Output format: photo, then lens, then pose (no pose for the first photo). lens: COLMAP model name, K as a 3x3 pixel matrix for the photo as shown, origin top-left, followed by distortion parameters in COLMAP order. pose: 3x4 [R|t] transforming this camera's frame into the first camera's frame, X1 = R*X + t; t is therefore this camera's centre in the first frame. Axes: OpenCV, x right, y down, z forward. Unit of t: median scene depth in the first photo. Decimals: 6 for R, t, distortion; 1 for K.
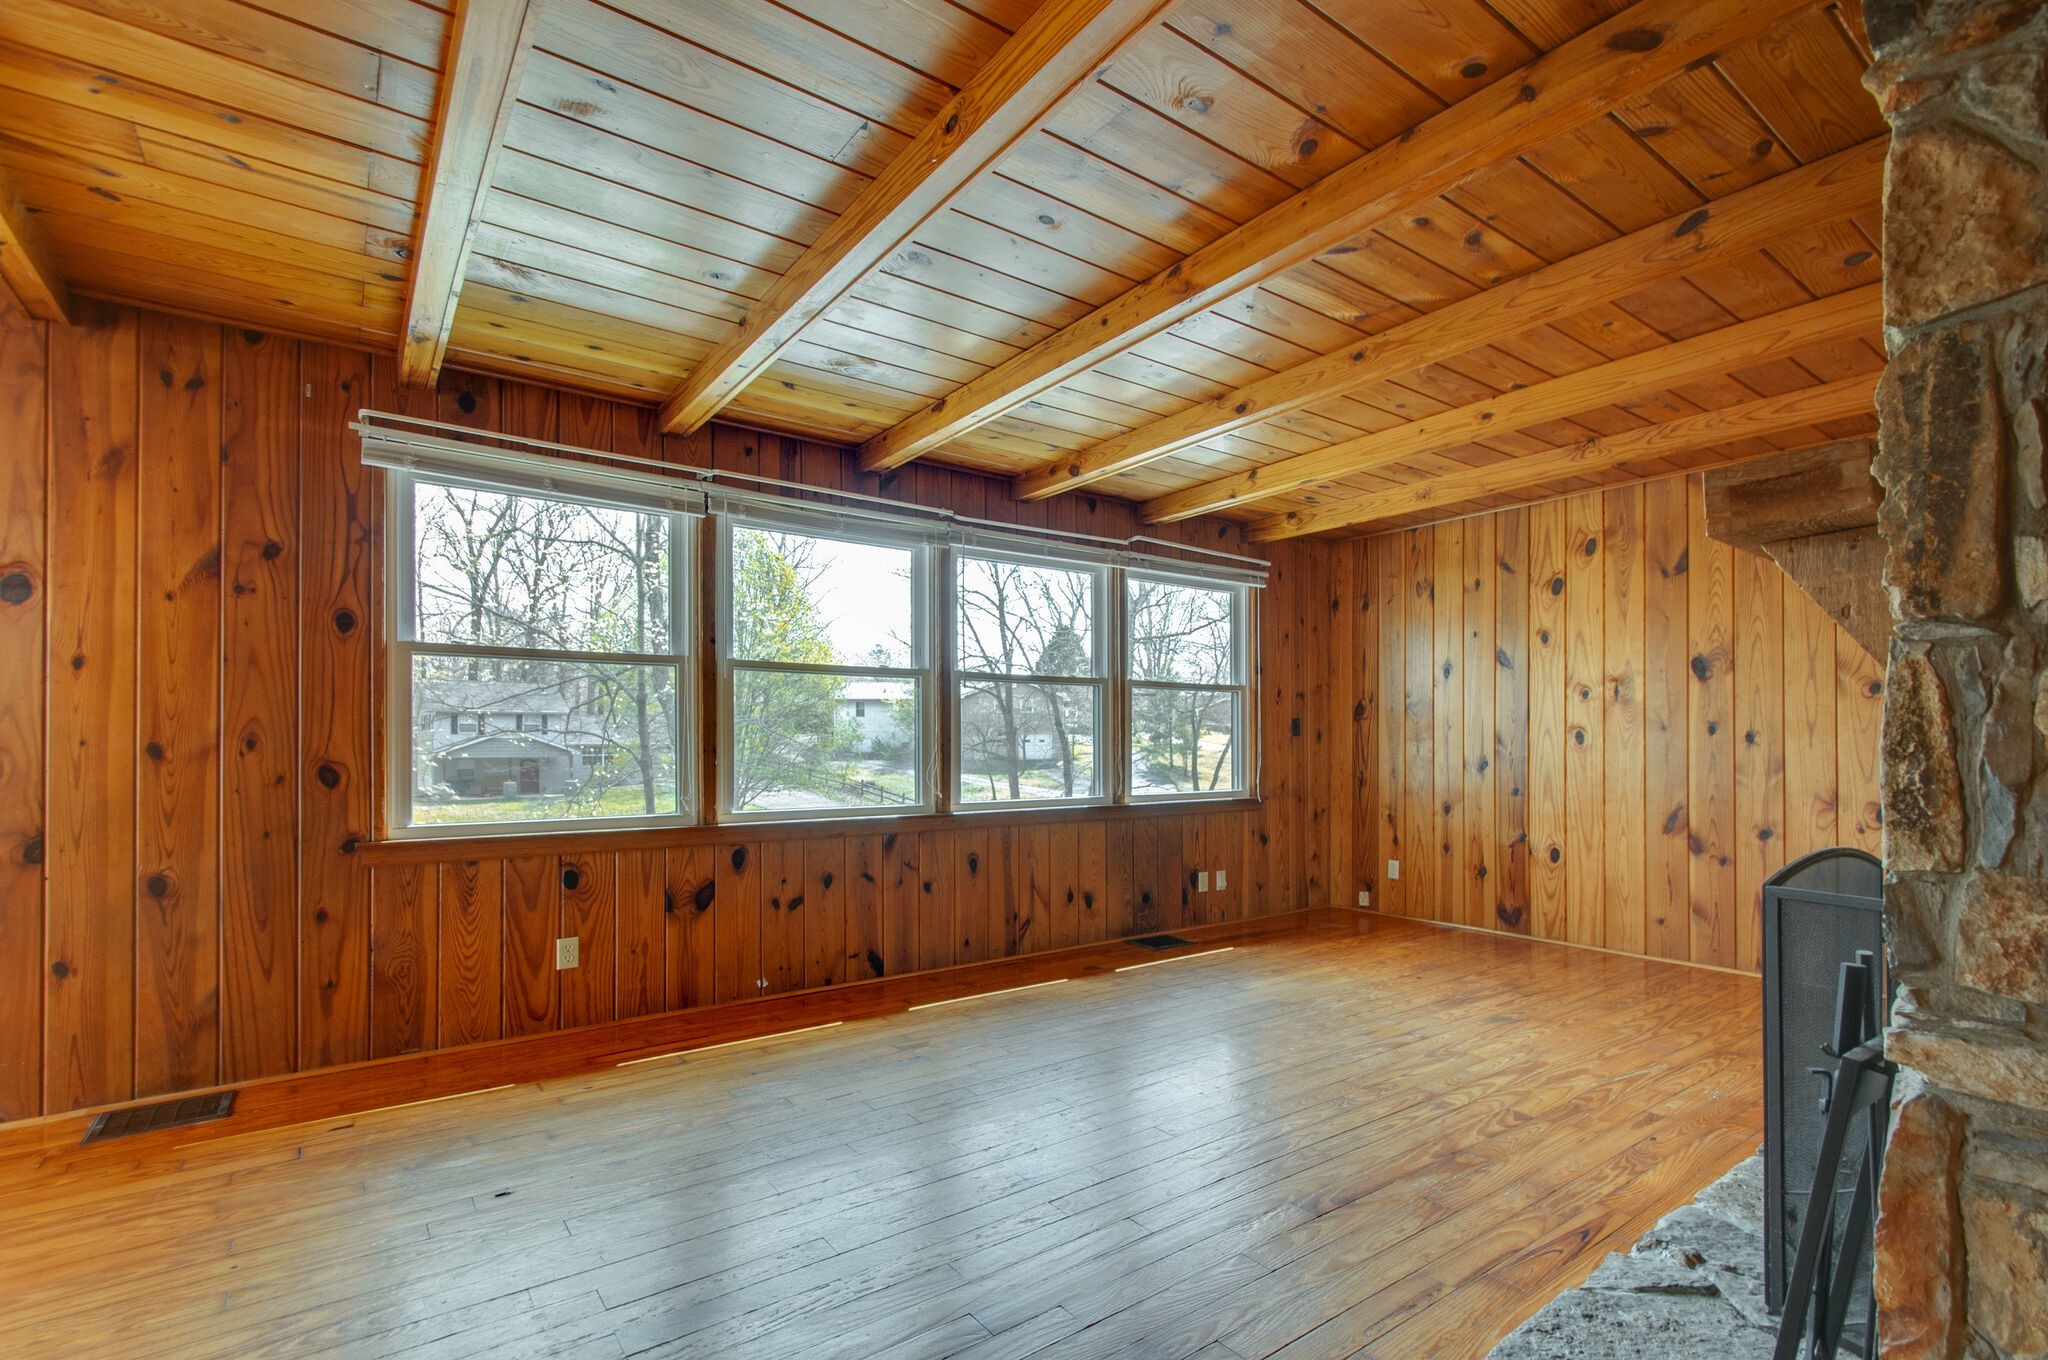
lens RADIAL K [[954.5, 0, 1067.0], [0, 954.5, 742.6], [0, 0, 1]] dist [0.009966, -0.006528]
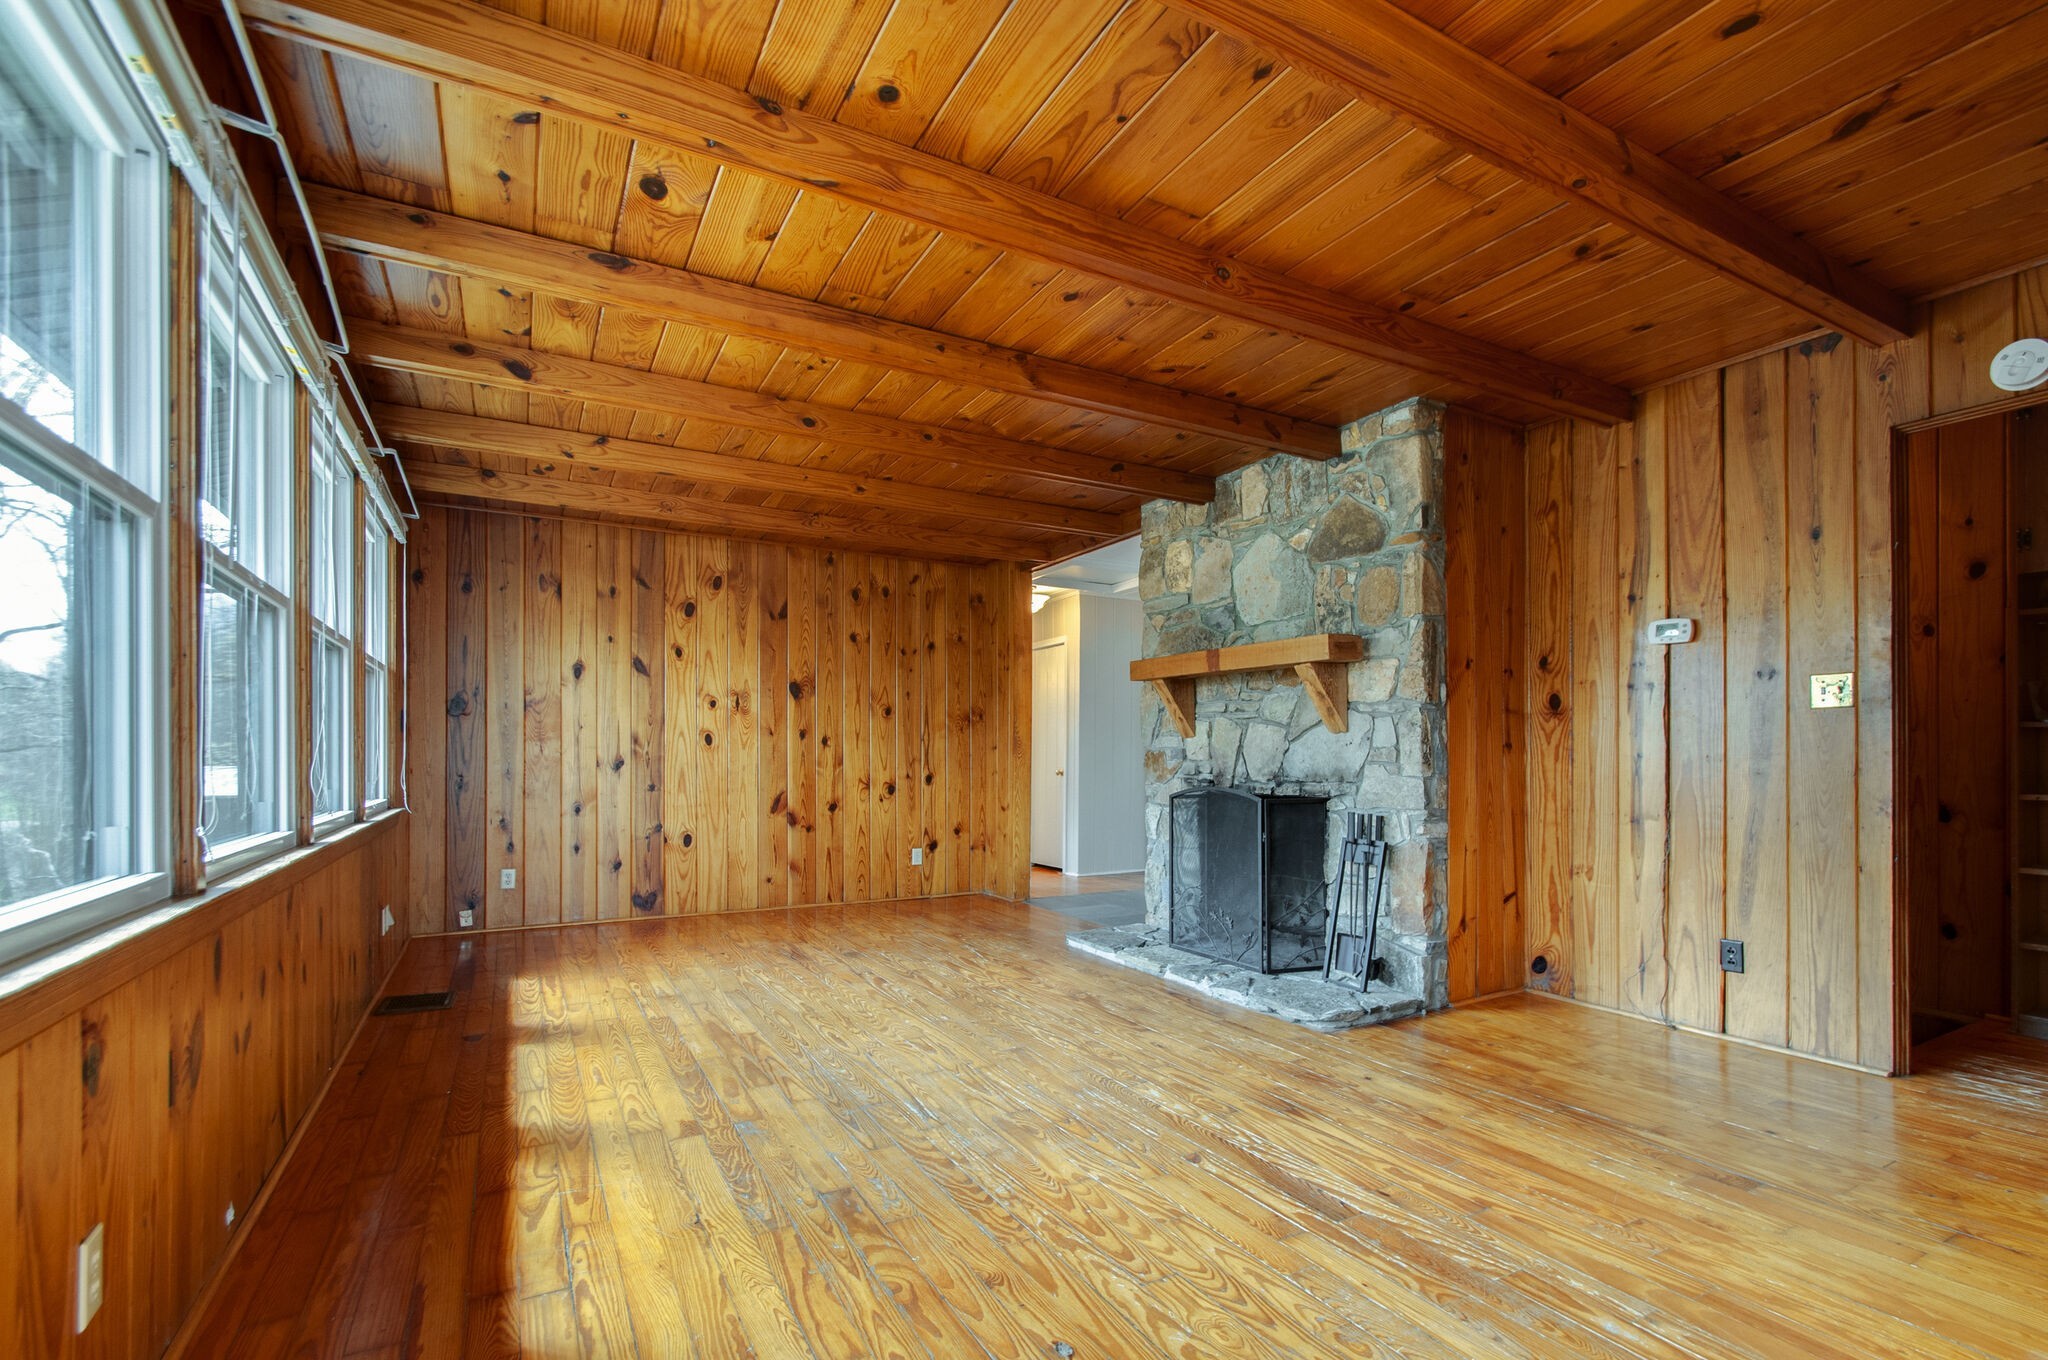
lens RADIAL K [[954.5, 0, 1038.0], [0, 954.5, 757.9], [0, 0, 1]] dist [0.009966, -0.006528]
pose [[0.110668, 0.001101, 0.993857, -0.648401], [-0.002057, 0.999997, -0.000879, 0.018698], [-0.993855, -0.001947, 0.110670, 0.485978]]
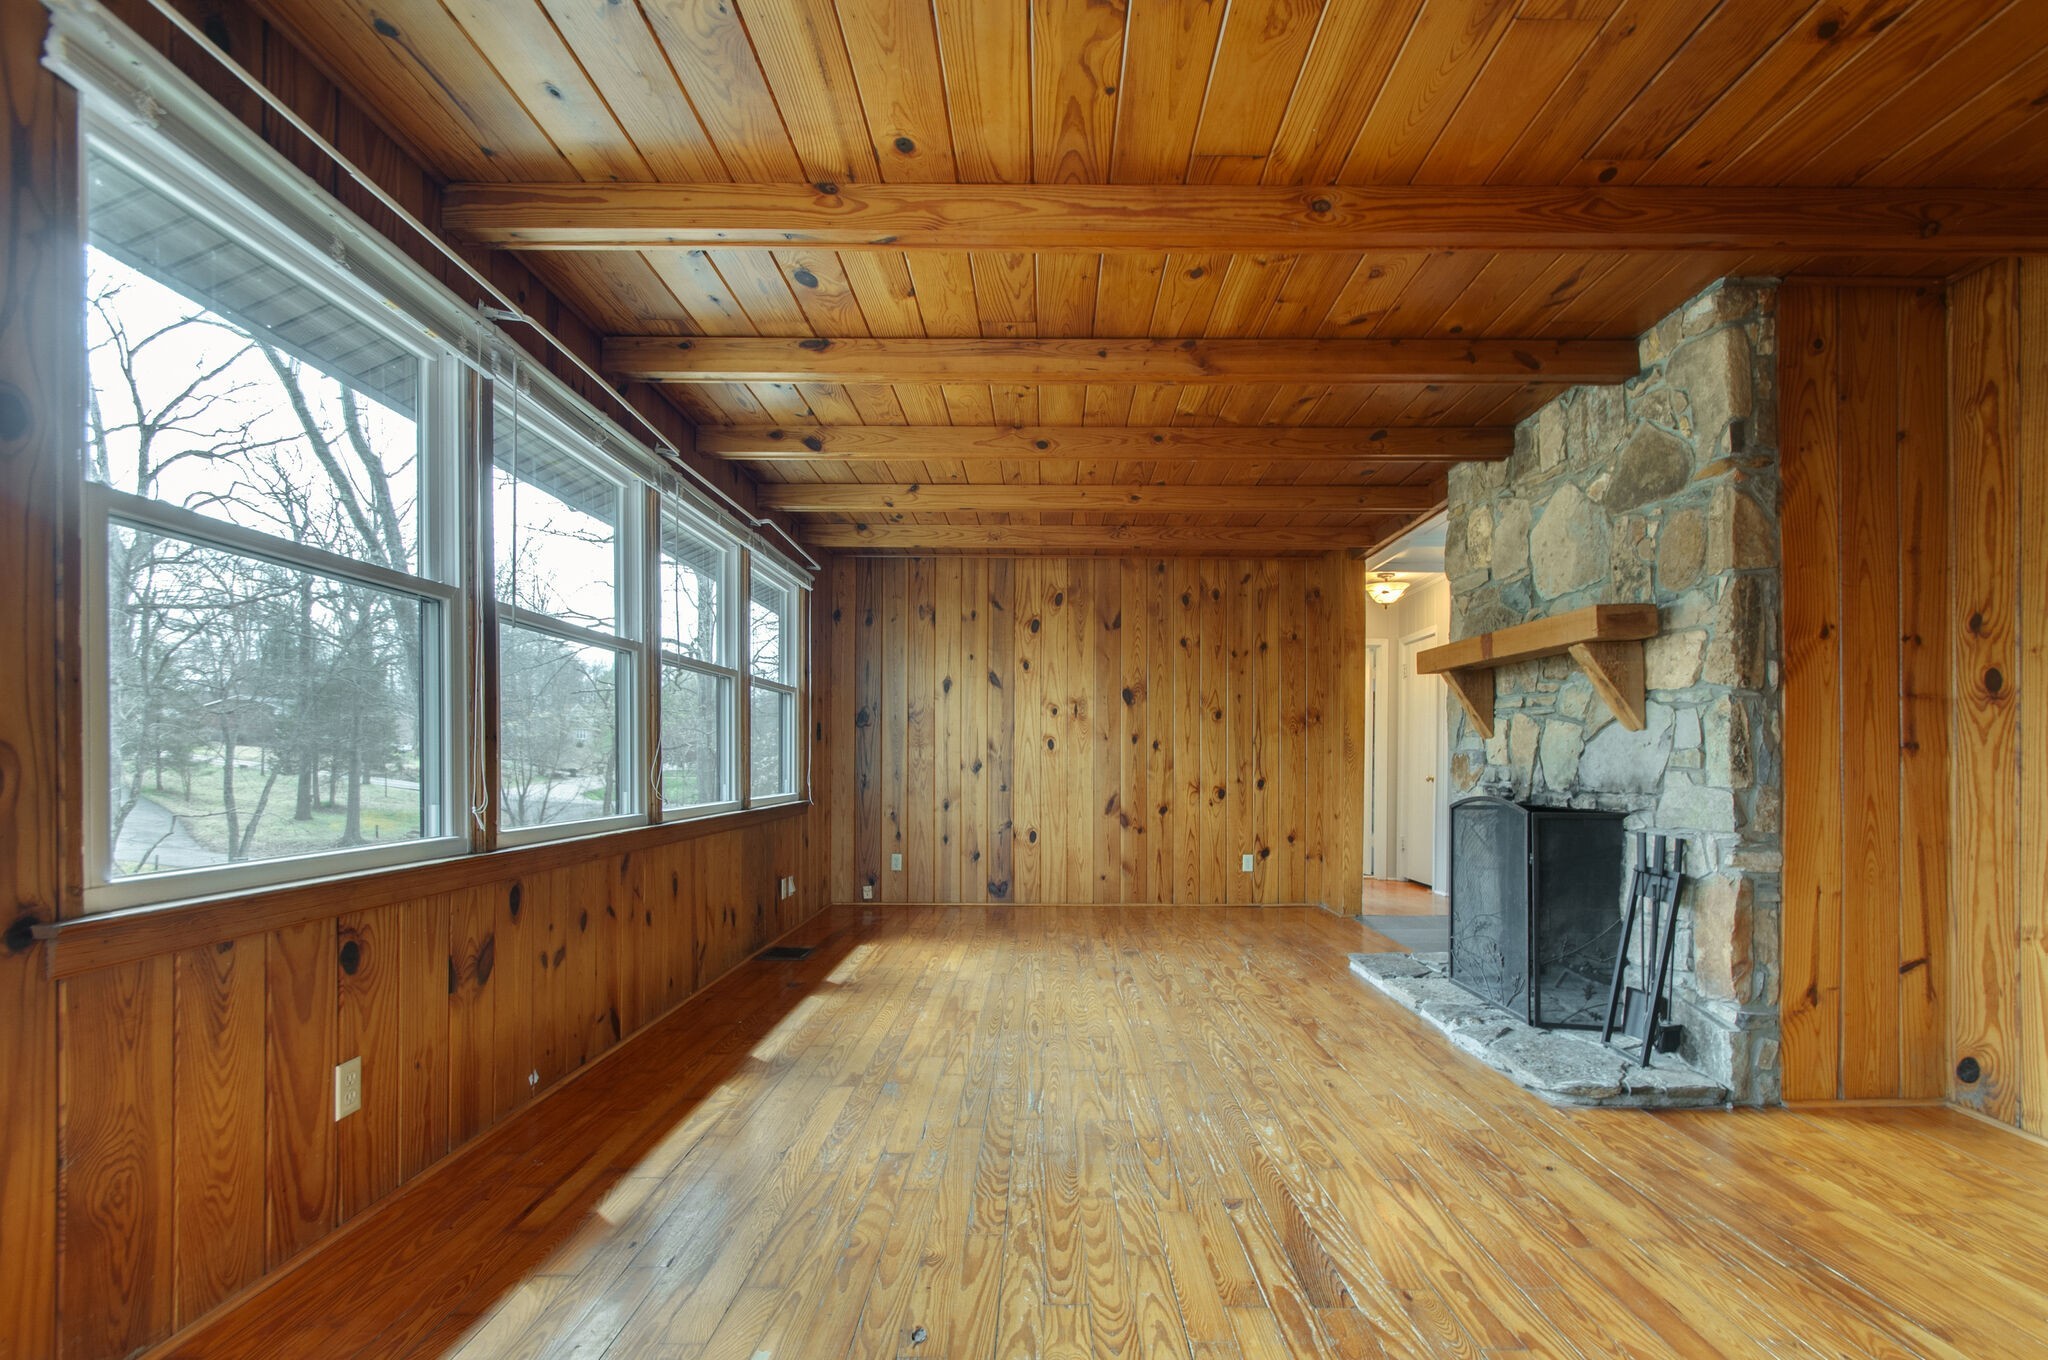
lens RADIAL K [[954.5, 0, 1032.9], [0, 954.5, 765.3], [0, 0, 1]] dist [0.009966, -0.006528]
pose [[0.598210, -0.000259, 0.801339, -0.556944], [-0.005346, 0.999976, 0.004314, 0.018568], [-0.801321, -0.006864, 0.598195, 0.255087]]
